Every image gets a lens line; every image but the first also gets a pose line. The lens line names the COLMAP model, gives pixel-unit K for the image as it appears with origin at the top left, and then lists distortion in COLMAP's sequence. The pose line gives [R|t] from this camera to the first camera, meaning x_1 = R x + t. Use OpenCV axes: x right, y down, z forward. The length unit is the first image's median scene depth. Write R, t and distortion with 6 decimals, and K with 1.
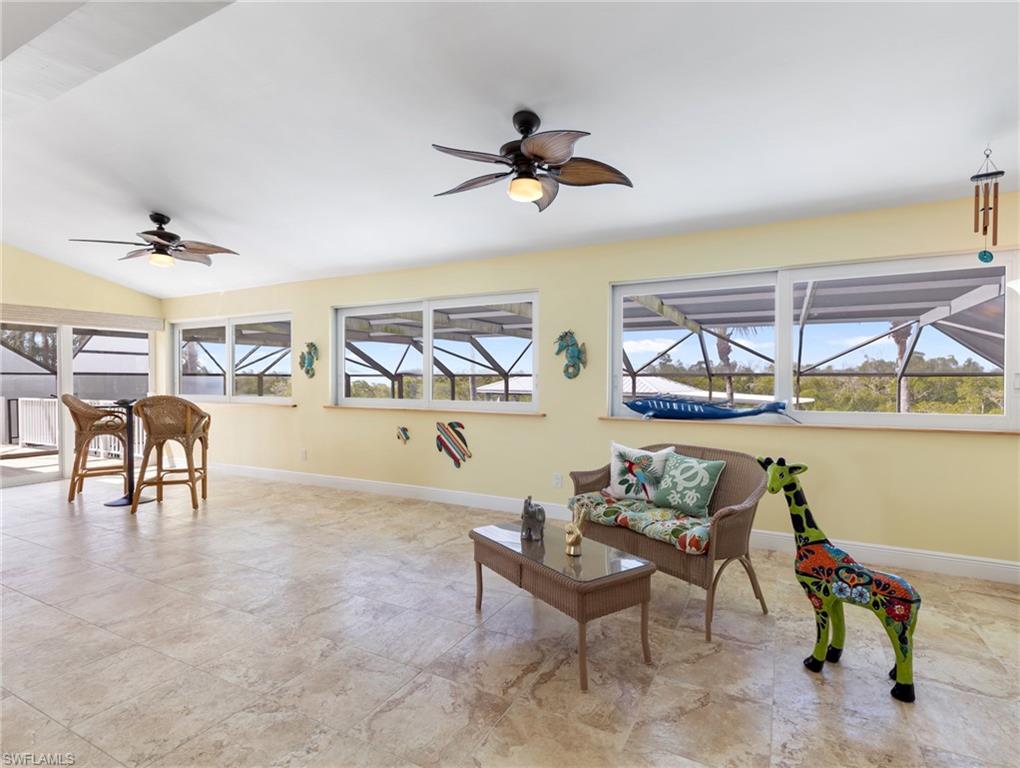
lens RADIAL K [[517.7, 0, 512.5], [0, 517.7, 384.6], [0, 0, 1]] dist [0.005920, 0.000108]
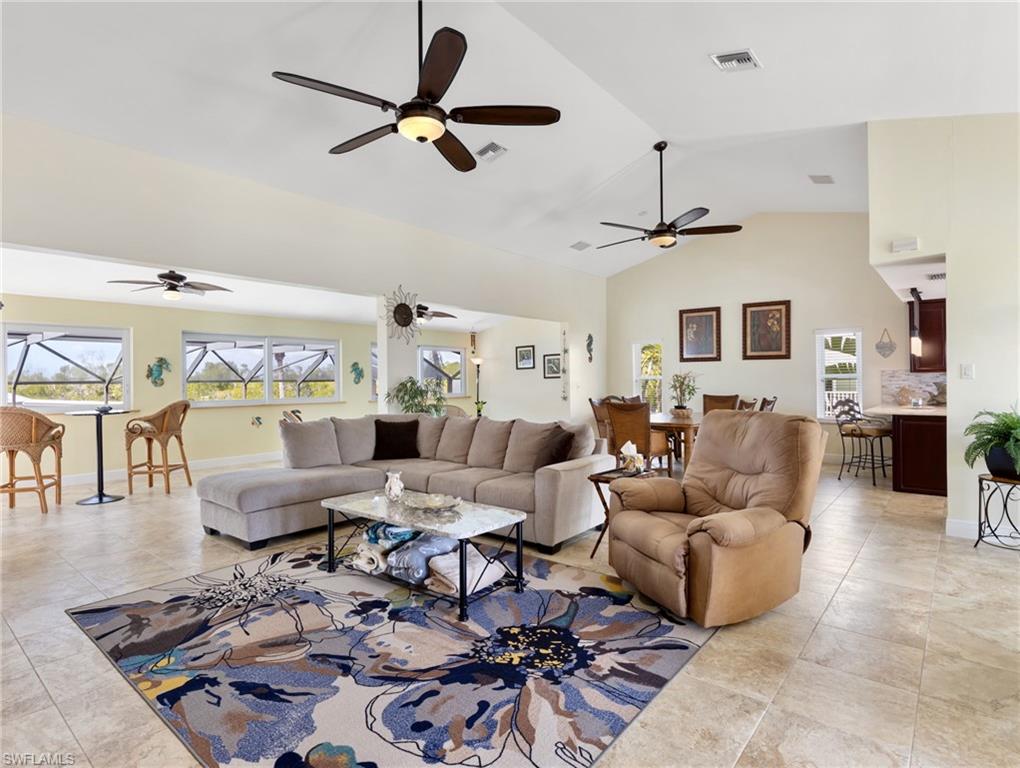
lens RADIAL K [[537.4, 0, 515.8], [0, 537.4, 382.4], [0, 0, 1]] dist [-0.002288, 0.000457]
pose [[0.205597, -0.005731, 0.978620, -1.732824], [0.022231, 0.999752, 0.001185, -0.005829], [-0.978384, 0.021512, 0.205674, -0.096233]]
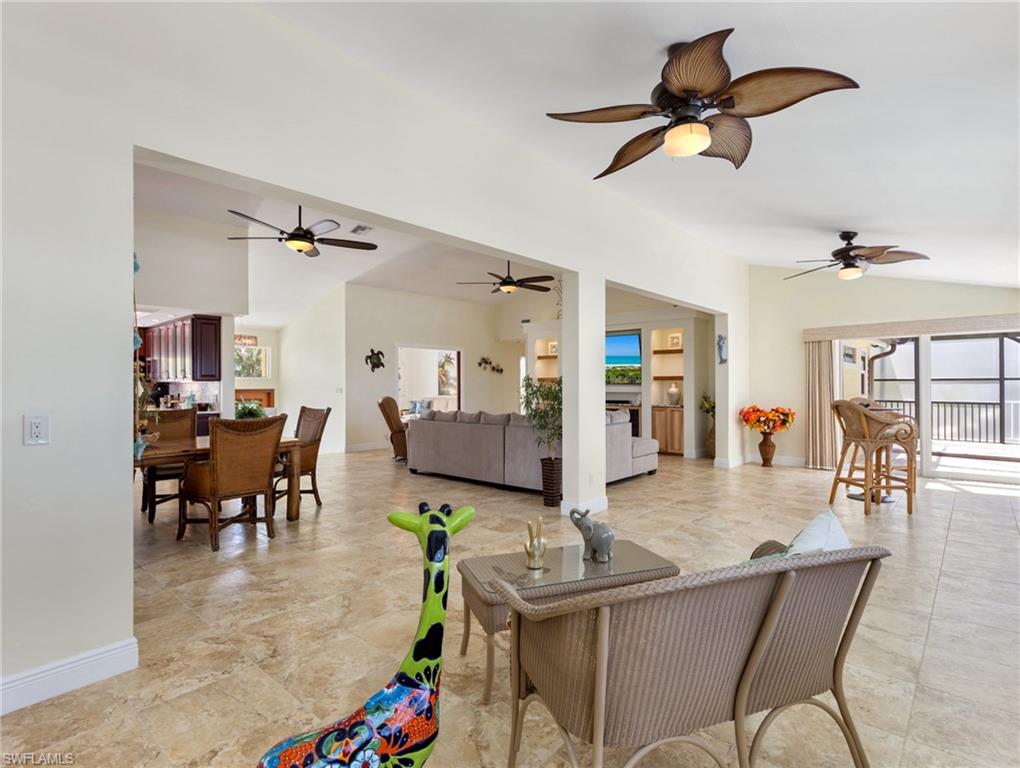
lens RADIAL K [[517.7, 0, 512.5], [0, 517.7, 384.6], [0, 0, 1]] dist [0.005920, 0.000108]
pose [[-0.242629, -0.000996, -0.970119, 0.511086], [-0.007342, 0.999973, 0.000810, -0.005458], [0.970091, 0.007319, -0.242630, 0.569185]]
